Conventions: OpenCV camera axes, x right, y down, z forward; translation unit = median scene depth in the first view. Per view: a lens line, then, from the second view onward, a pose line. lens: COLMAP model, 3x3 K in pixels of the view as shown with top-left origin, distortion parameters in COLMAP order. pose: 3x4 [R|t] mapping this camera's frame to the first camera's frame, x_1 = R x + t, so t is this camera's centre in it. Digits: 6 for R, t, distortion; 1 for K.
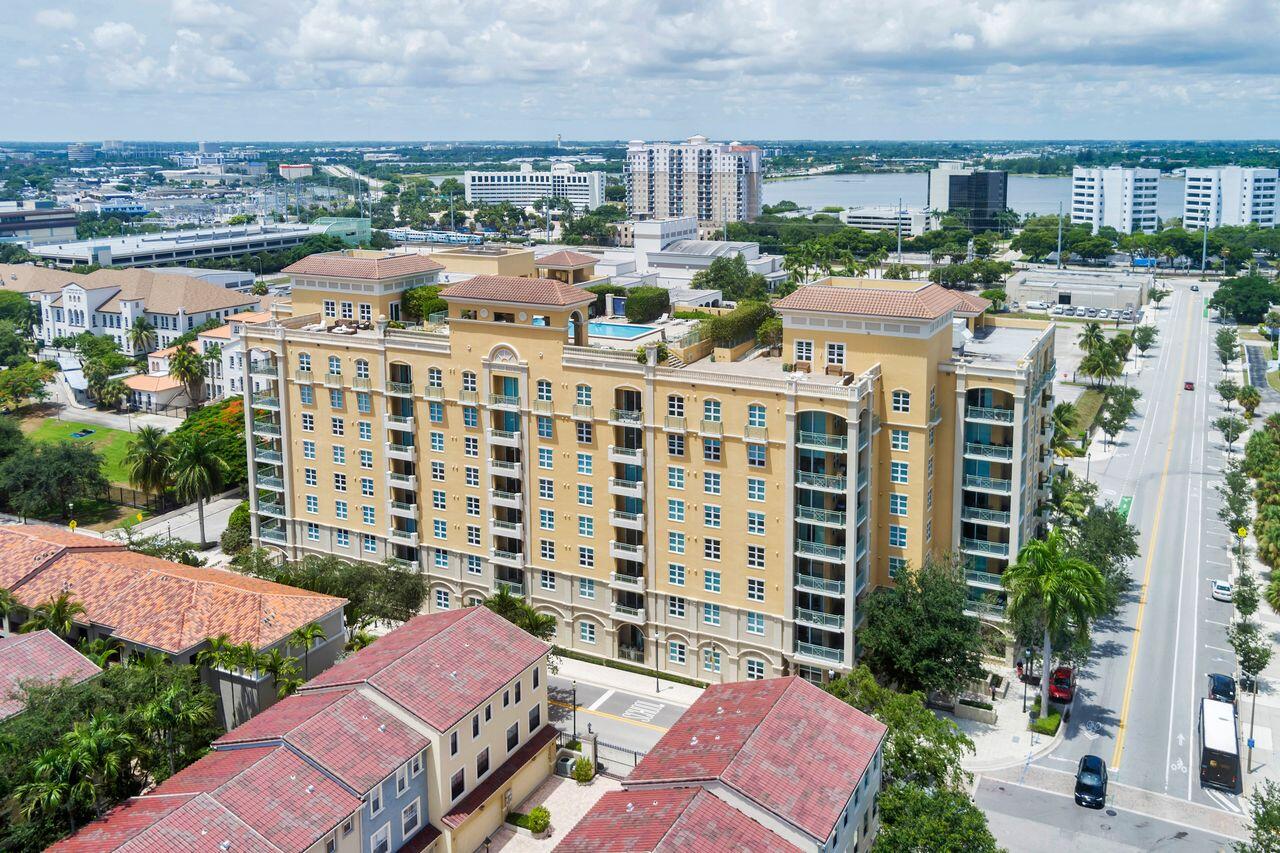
lens RADIAL K [[1075.4, 0, 640.0], [0, 1075.4, 426.5], [0, 0, 1]] dist [0.009203, -0.001134]
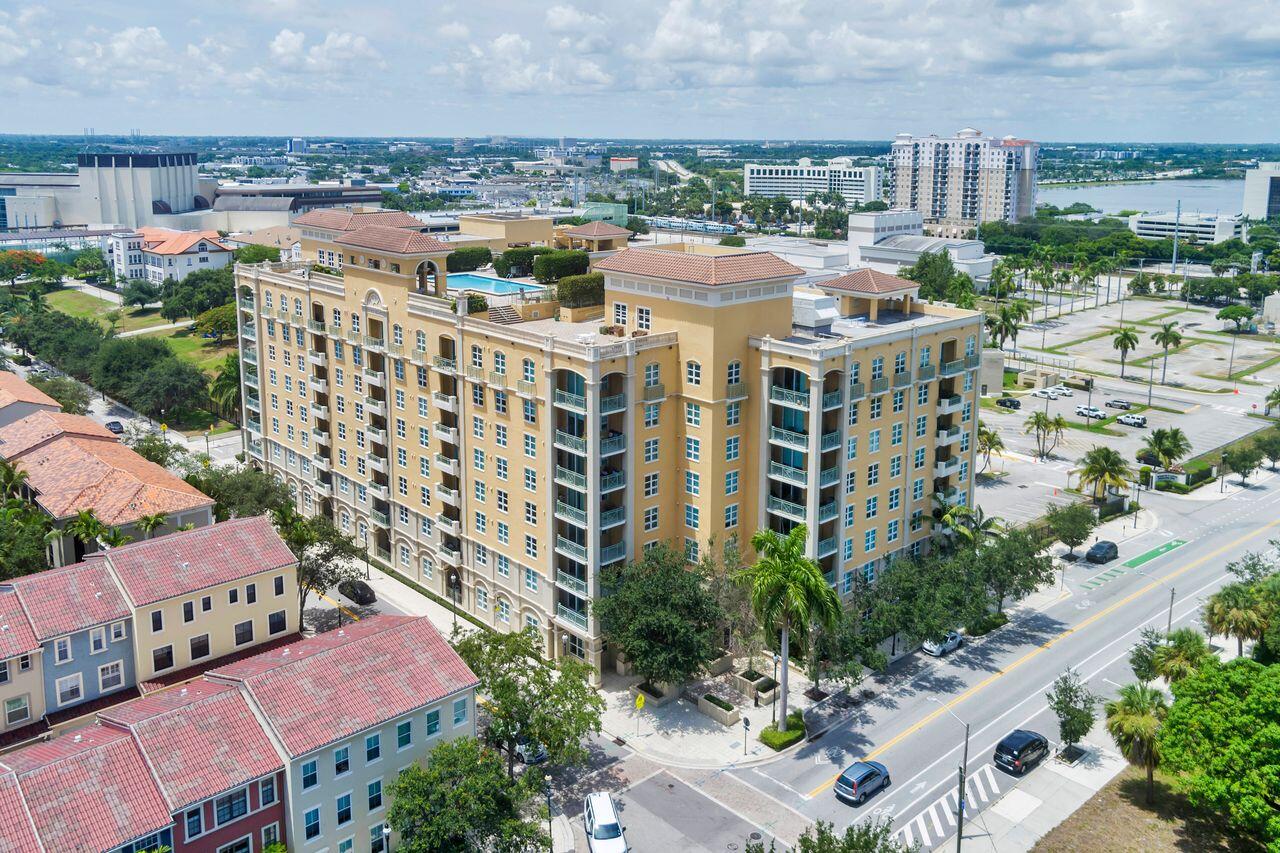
lens RADIAL K [[1034.5, 0, 560.0], [0, 1034.5, 436.9], [0, 0, 1]] dist [-0.004971, 0.005023]
pose [[0.922138, 0.117103, -0.368713, 0.378483], [-0.109895, 0.993115, 0.040571, 0.006651], [0.370925, 0.003107, 0.928658, 0.091075]]
